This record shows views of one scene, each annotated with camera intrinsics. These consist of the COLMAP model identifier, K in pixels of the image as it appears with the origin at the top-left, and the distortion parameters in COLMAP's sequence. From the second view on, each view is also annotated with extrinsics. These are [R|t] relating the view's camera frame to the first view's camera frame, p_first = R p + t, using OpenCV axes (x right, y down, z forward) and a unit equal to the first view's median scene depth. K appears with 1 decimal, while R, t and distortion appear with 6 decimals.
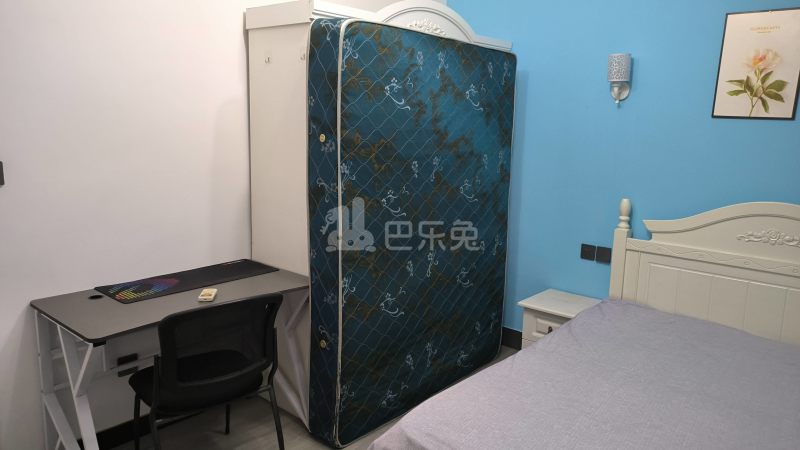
lens RADIAL K [[589.7, 0, 398.1], [0, 589.7, 223.8], [0, 0, 1]] dist [0.055961, -0.043908]
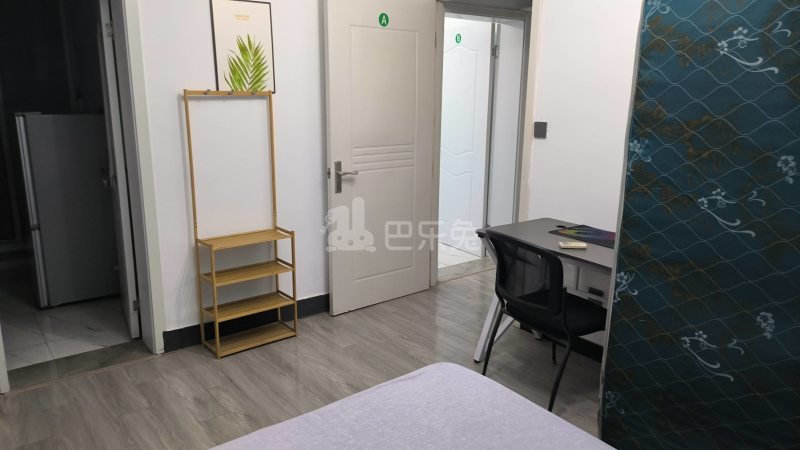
lens RADIAL K [[589.7, 0, 398.1], [0, 589.7, 223.8], [0, 0, 1]] dist [0.055961, -0.043908]
pose [[-0.198905, 0.192980, -0.960831, 0.788408], [-0.193666, 0.953346, 0.231568, -0.113186], [0.960693, 0.232141, -0.152252, 0.778055]]
